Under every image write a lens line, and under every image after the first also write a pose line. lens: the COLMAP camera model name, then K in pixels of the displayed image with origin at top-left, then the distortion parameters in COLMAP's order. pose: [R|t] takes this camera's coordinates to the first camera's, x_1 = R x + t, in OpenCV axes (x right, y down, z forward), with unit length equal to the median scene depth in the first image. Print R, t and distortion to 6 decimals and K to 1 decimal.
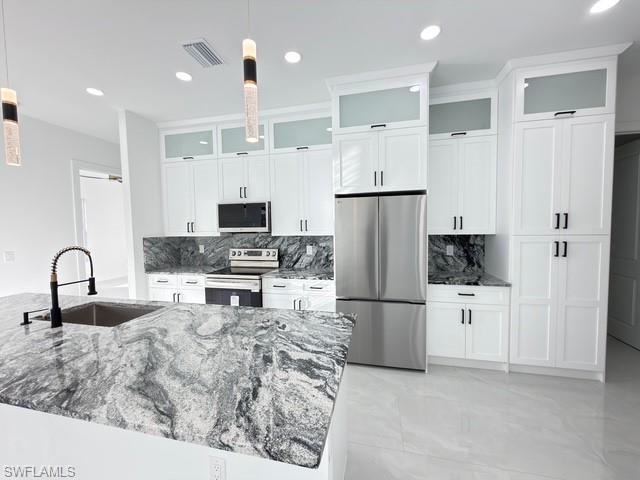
lens RADIAL K [[255.4, 0, 319.8], [0, 255.4, 239.3], [0, 0, 1]] dist [0.000607, -0.000284]
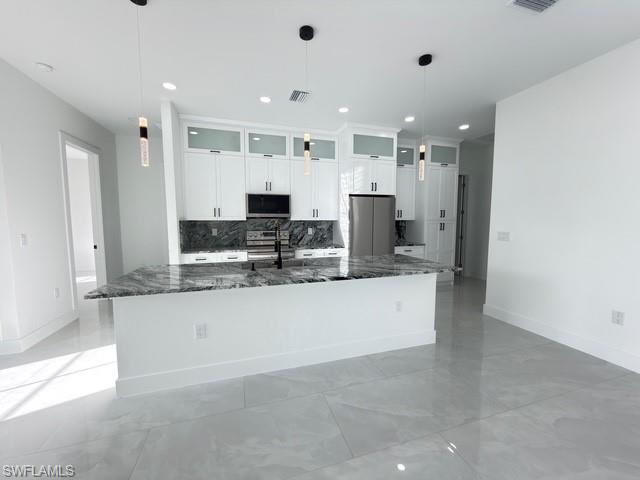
lens RADIAL K [[255.4, 0, 319.8], [0, 255.4, 239.3], [0, 0, 1]] dist [0.000607, -0.000284]
pose [[0.862030, -0.025611, 0.506210, -0.752317], [0.011598, 0.999458, 0.030816, 0.047819], [-0.506725, -0.020693, 0.861860, -0.249562]]
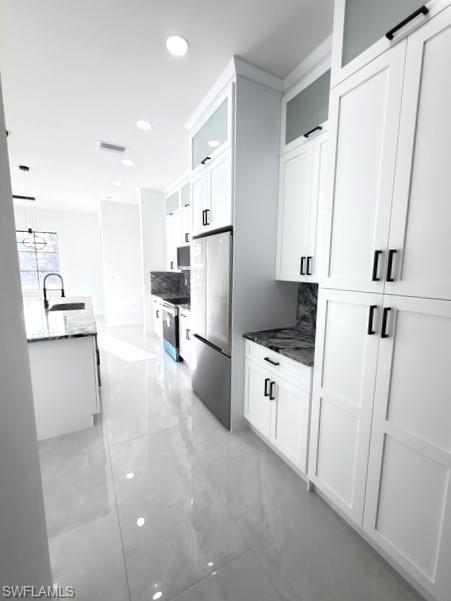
lens RADIAL K [[252.6, 0, 226.4], [0, 252.6, 301.3], [0, 0, 1]] dist [0.000038, -0.000113]
pose [[0.673448, 0.121422, -0.729194, 0.777737], [-0.054678, 0.991898, 0.114668, -0.029927], [0.737210, -0.037352, 0.674631, 0.309433]]
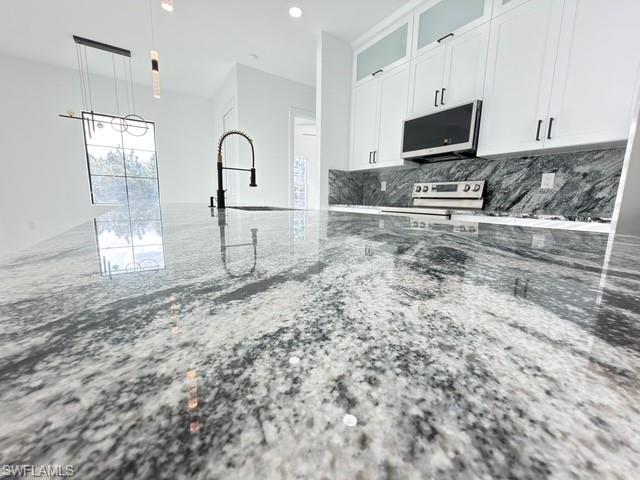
lens RADIAL K [[255.4, 0, 319.8], [0, 255.4, 239.3], [0, 0, 1]] dist [0.000607, -0.000284]
pose [[0.734975, 0.135416, -0.664436, -0.019299], [-0.064964, 0.989411, 0.129788, 0.141232], [0.674976, -0.052227, 0.735989, 0.234202]]
